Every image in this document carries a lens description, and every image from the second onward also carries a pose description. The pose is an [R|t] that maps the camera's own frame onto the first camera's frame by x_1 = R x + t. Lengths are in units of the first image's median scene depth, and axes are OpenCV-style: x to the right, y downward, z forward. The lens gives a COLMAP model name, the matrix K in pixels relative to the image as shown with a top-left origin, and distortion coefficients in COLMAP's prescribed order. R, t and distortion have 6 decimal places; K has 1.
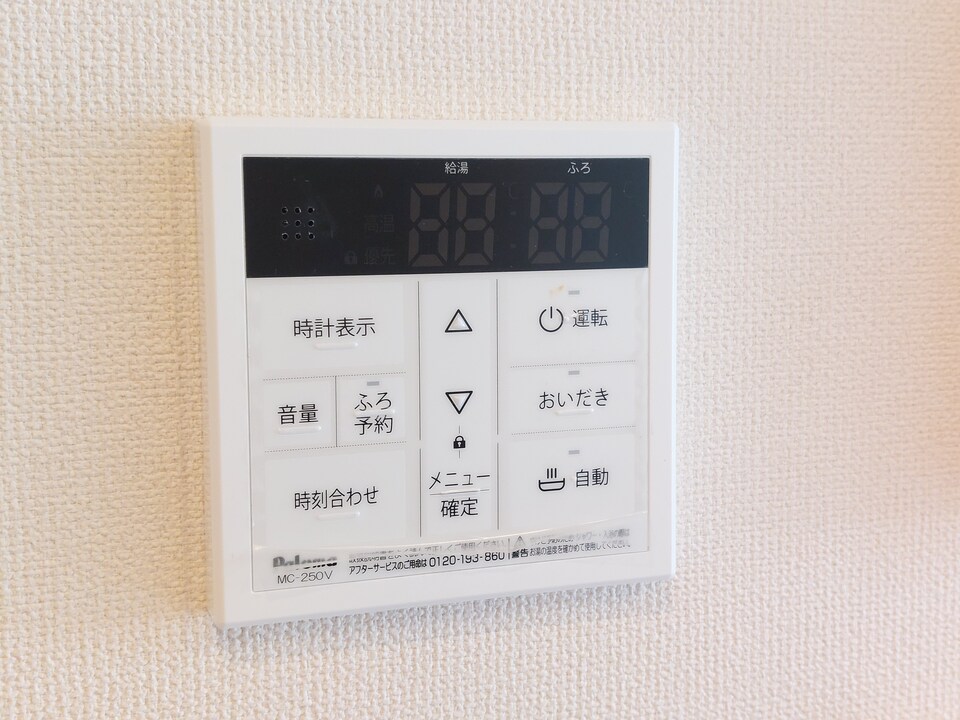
lens RADIAL K [[668.4, 0, 479.9], [0, 668.4, 358.3], [0, 0, 1]] dist [0.004985, -0.005183]
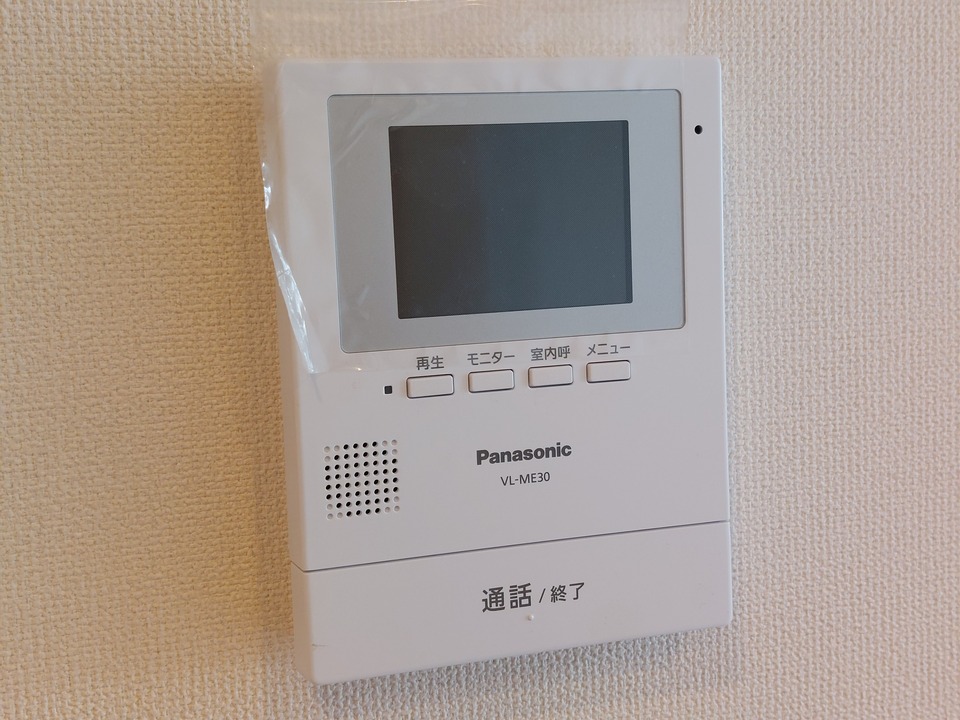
lens RADIAL K [[668.4, 0, 480.6], [0, 668.4, 360.6], [0, 0, 1]] dist [0.004985, -0.005183]
pose [[0.999637, -0.024206, 0.011853, 1.115469], [0.024269, 0.999692, -0.005207, -0.202169], [-0.011724, 0.005493, 0.999916, 0.022488]]
